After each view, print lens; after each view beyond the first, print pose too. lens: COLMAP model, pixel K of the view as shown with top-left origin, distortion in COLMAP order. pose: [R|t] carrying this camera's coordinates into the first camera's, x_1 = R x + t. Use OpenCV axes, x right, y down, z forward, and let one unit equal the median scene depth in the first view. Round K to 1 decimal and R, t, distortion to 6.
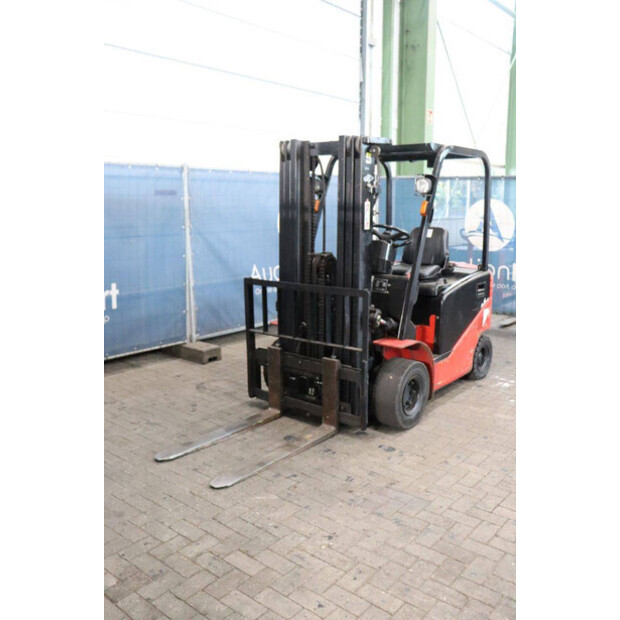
lens RADIAL K [[582.6, 0, 298.4], [0, 582.6, 309.7], [0, 0, 1]] dist [-0.099323, 0.000000]
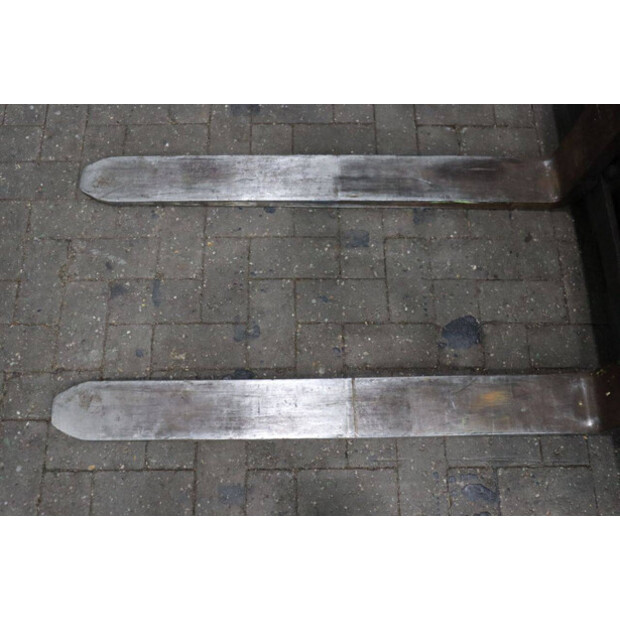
lens RADIAL K [[590.5, 0, 311.4], [0, 590.5, 307.6], [0, 0, 1]] dist [-0.090653, 0.000000]
pose [[0.655229, 0.720485, -0.227104, -0.007128], [-0.160012, 0.426175, 0.890377, -0.047035], [0.738289, -0.547062, 0.394528, 0.747653]]
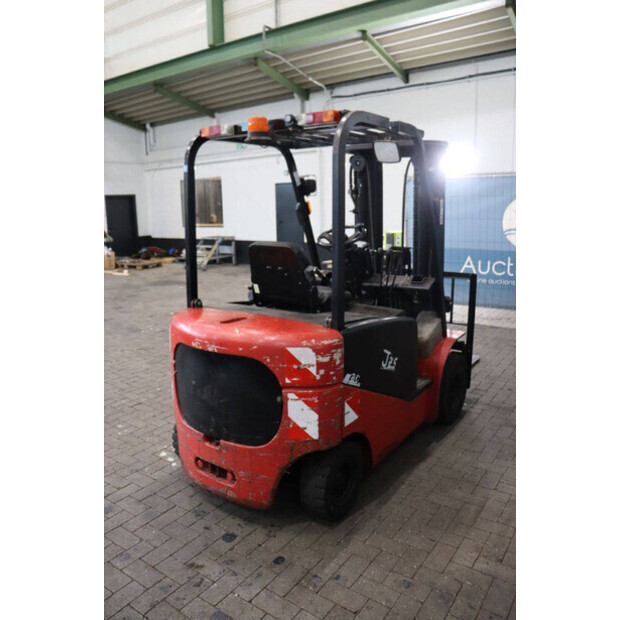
lens RADIAL K [[508.2, 0, 307.3], [0, 508.2, 309.8], [0, 0, 1]] dist [-0.171963, 0.138930]
pose [[-0.997023, 0.033646, -0.069379, 0.274500], [0.004546, 0.923856, 0.382713, -0.339163], [0.076973, 0.381258, -0.921258, 1.822862]]
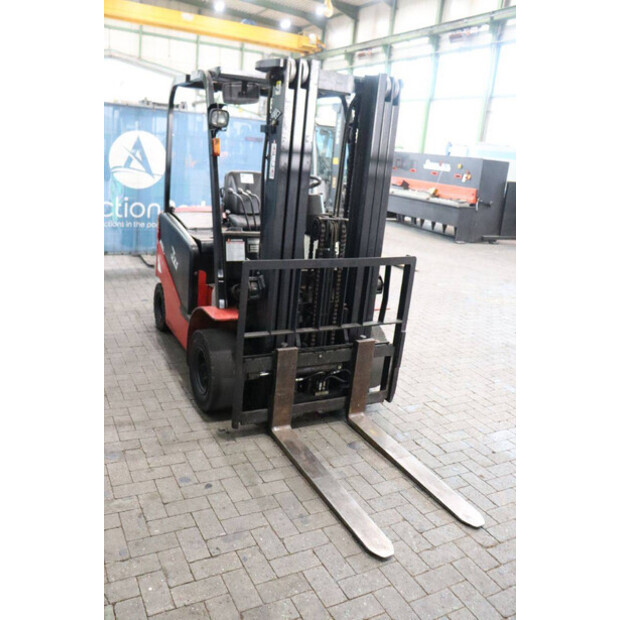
lens RADIAL K [[534.8, 0, 306.3], [0, 534.8, 313.7], [0, 0, 1]] dist [-0.123099, 0.042691]
pose [[0.385617, -0.239373, 0.891067, -0.612789], [0.078568, 0.970771, 0.226783, -0.127813], [-0.919308, -0.017442, 0.393152, 0.697008]]
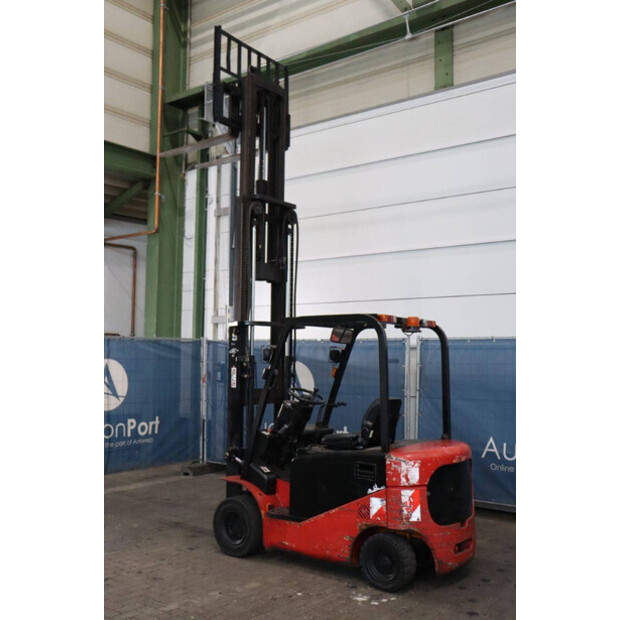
lens RADIAL K [[683.8, 0, 307.0], [0, 683.8, 314.2], [0, 0, 1]] dist [-0.015235, 0.000000]
pose [[0.028684, -0.070125, -0.997126, 1.551922], [-0.195518, 0.977874, -0.074395, -0.196468], [0.980280, 0.197090, 0.014339, 0.986434]]
